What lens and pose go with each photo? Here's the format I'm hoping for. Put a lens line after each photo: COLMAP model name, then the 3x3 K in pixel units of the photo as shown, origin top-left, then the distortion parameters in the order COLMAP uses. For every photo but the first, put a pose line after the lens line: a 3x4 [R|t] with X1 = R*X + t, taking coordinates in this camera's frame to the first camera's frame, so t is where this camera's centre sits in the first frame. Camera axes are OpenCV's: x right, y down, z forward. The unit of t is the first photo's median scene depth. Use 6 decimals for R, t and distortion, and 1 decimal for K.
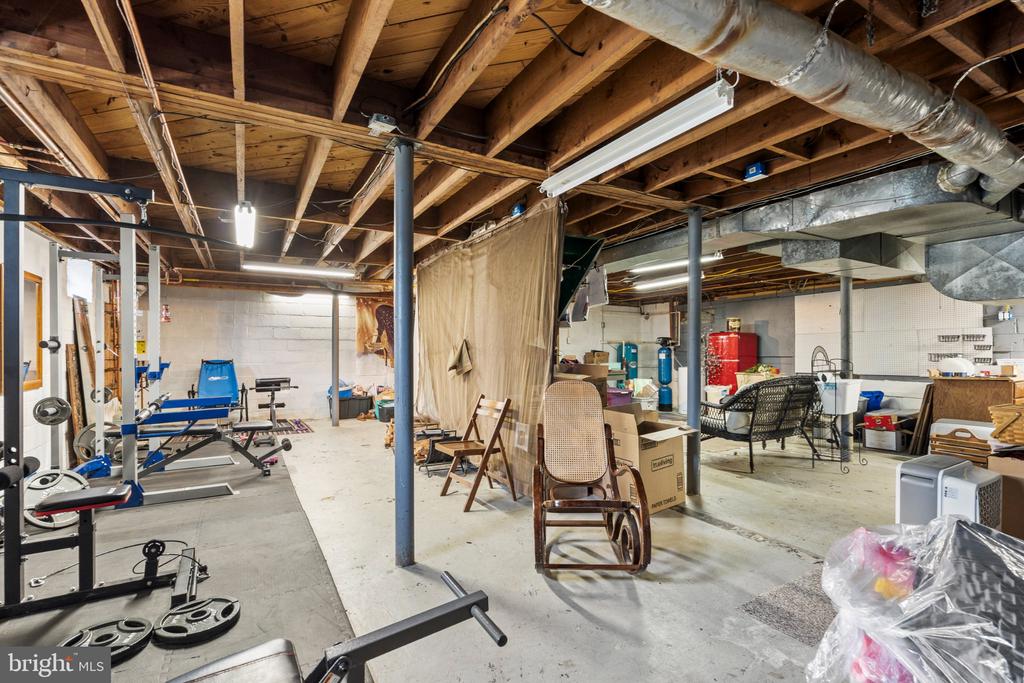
lens RADIAL K [[469.1, 0, 514.4], [0, 469.1, 347.9], [0, 0, 1]] dist [-0.003807, 0.001254]
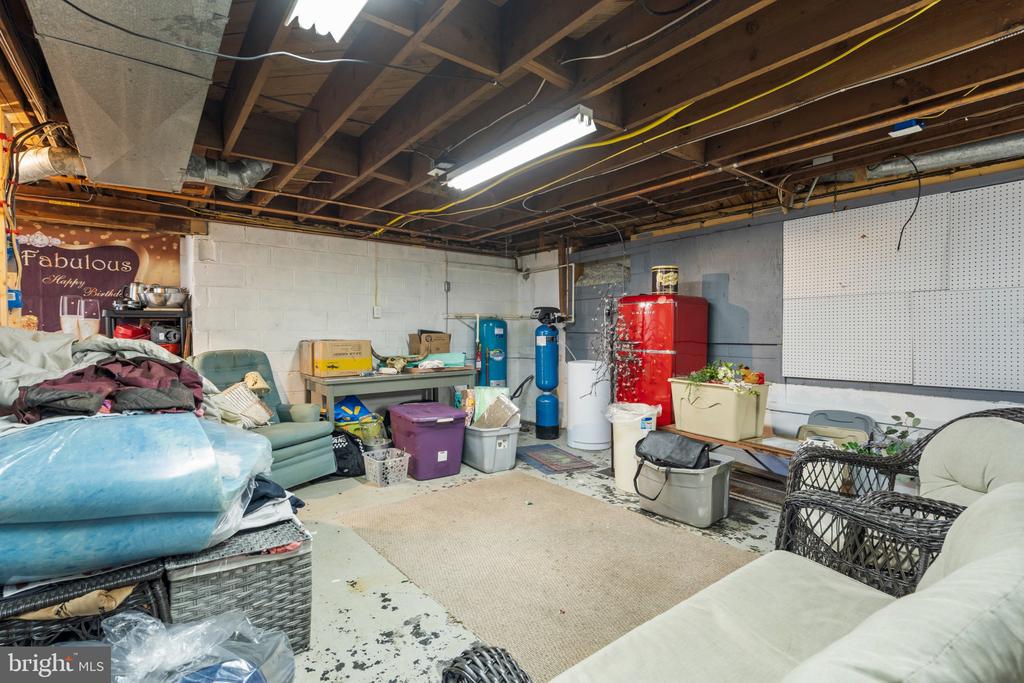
lens RADIAL K [[469.1, 0, 509.2], [0, 469.1, 339.2], [0, 0, 1]] dist [-0.003807, 0.001254]
pose [[0.990674, -0.000851, 0.136248, 0.207939], [-0.002834, 0.999635, 0.026849, 0.000672], [-0.136221, -0.026985, 0.990311, 0.465654]]
